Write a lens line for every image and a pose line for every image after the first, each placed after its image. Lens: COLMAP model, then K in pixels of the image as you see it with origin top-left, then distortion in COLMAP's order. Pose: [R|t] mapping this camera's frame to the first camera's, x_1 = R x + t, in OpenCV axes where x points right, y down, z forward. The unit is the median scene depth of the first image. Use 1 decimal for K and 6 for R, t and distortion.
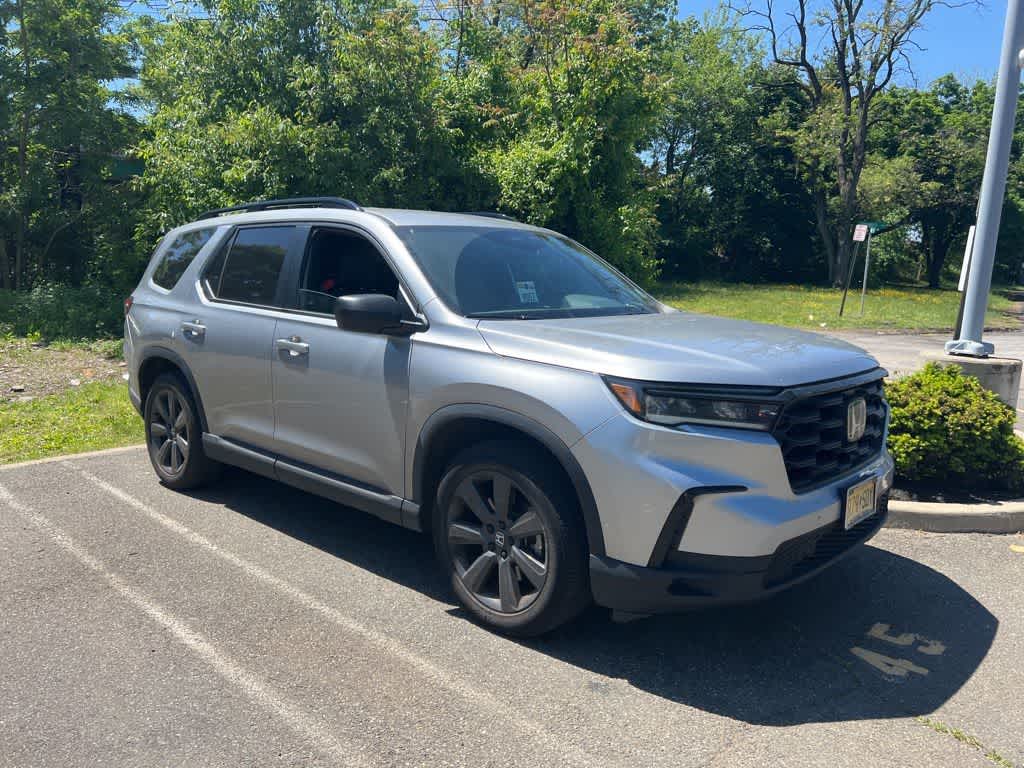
lens RADIAL K [[765.4, 0, 500.6], [0, 765.4, 380.7], [0, 0, 1]] dist [0.049820, -0.051235]
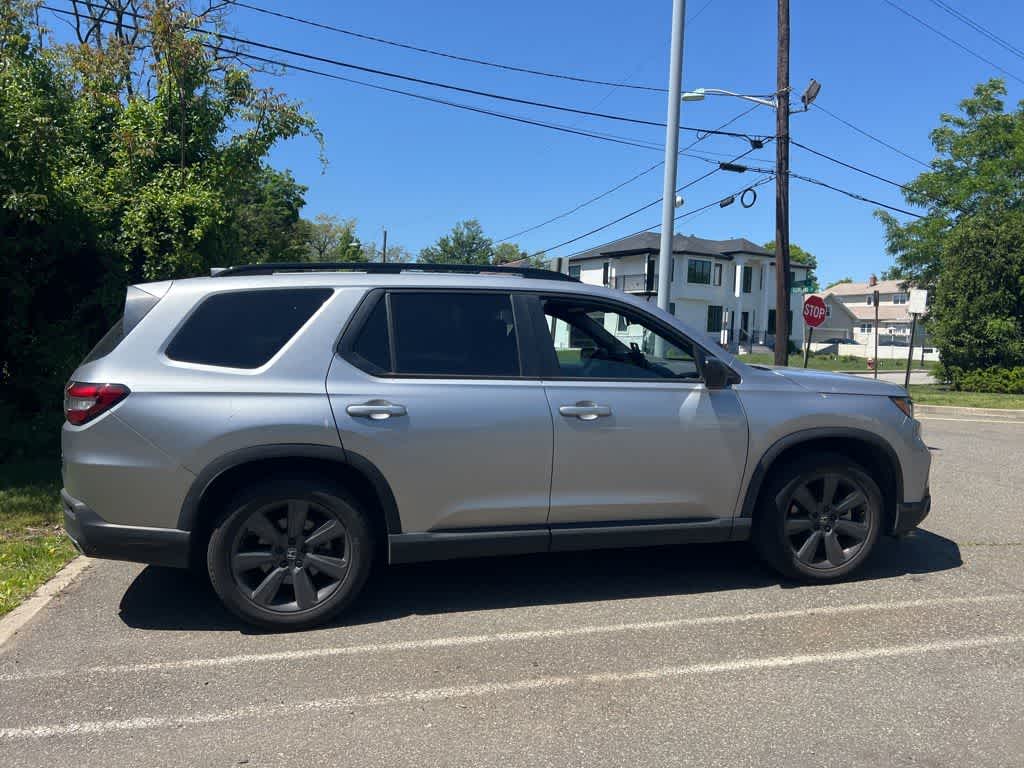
lens RADIAL K [[765.4, 0, 515.8], [0, 765.4, 388.5], [0, 0, 1]] dist [0.049068, -0.050897]
pose [[0.559691, -0.078783, 0.824948, -0.956009], [0.122362, 0.992416, 0.011759, -0.081030], [-0.819618, 0.094361, 0.565086, 0.396899]]
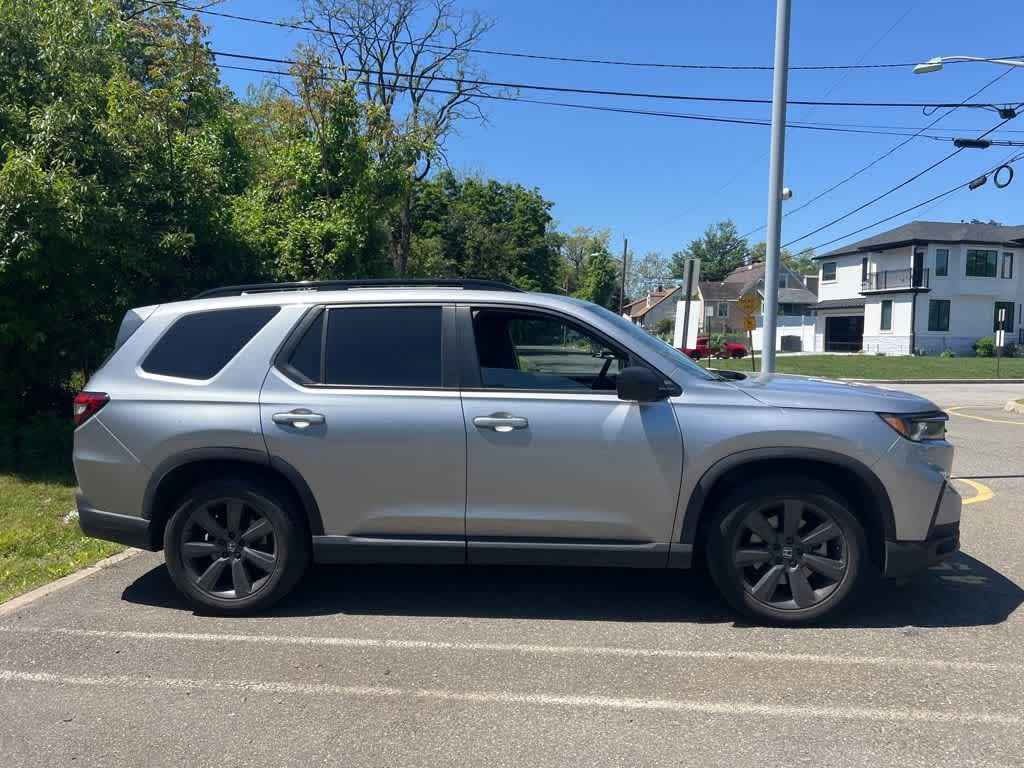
lens RADIAL K [[765.7, 0, 515.9], [0, 765.7, 380.5], [0, 0, 1]] dist [0.048033, -0.050410]
pose [[0.802769, -0.062102, 0.593047, -0.695267], [0.111669, 0.992623, -0.047216, -0.041560], [-0.585740, 0.104128, 0.803782, 0.131078]]
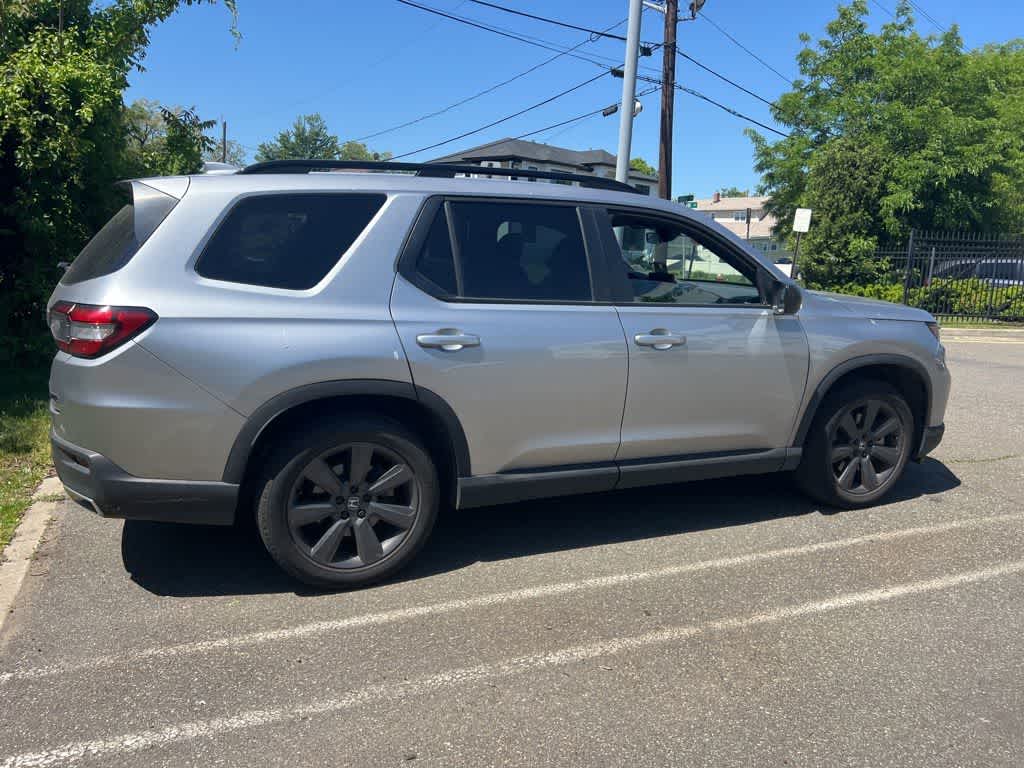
lens RADIAL K [[766.6, 0, 501.7], [0, 766.6, 388.2], [0, 0, 1]] dist [0.053303, -0.052995]
pose [[0.400843, -0.179505, 0.898389, -0.994008], [0.107902, 0.983042, 0.148275, -0.121382], [-0.909770, 0.037503, 0.413414, 0.638044]]
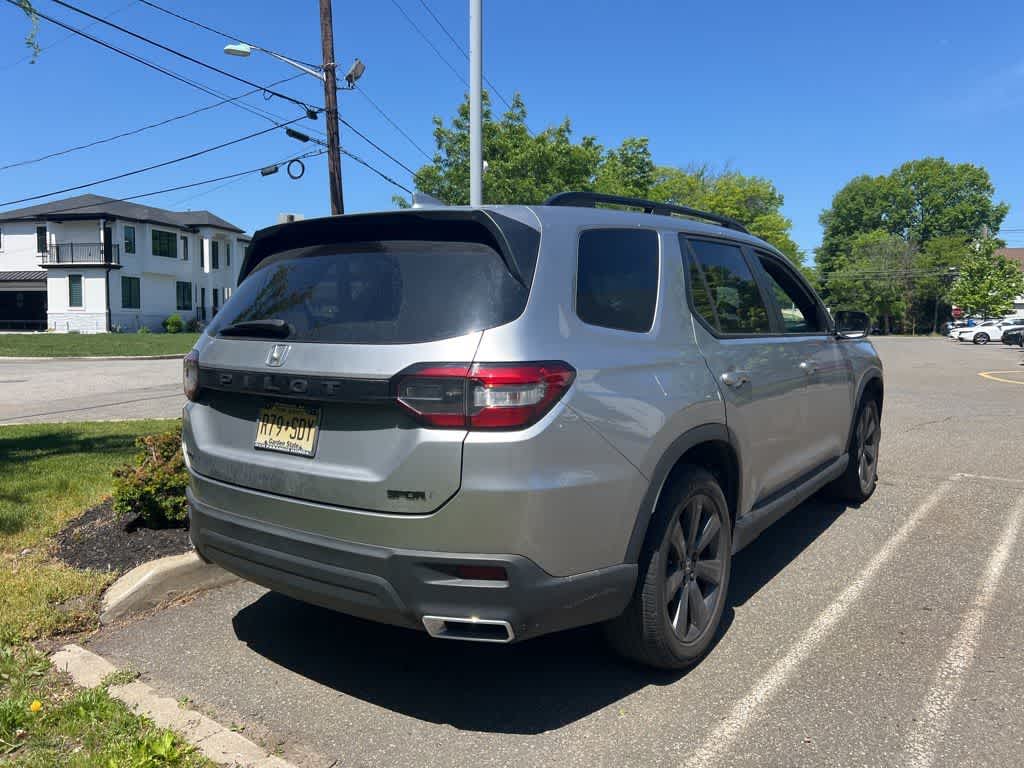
lens RADIAL K [[772.5, 0, 514.9], [0, 772.5, 380.1], [0, 0, 1]] dist [0.047622, -0.048886]
pose [[-0.131222, -0.108381, 0.985411, -1.028509], [0.145126, 0.981197, 0.127243, -0.178611], [-0.980673, 0.159705, -0.113025, 1.232781]]
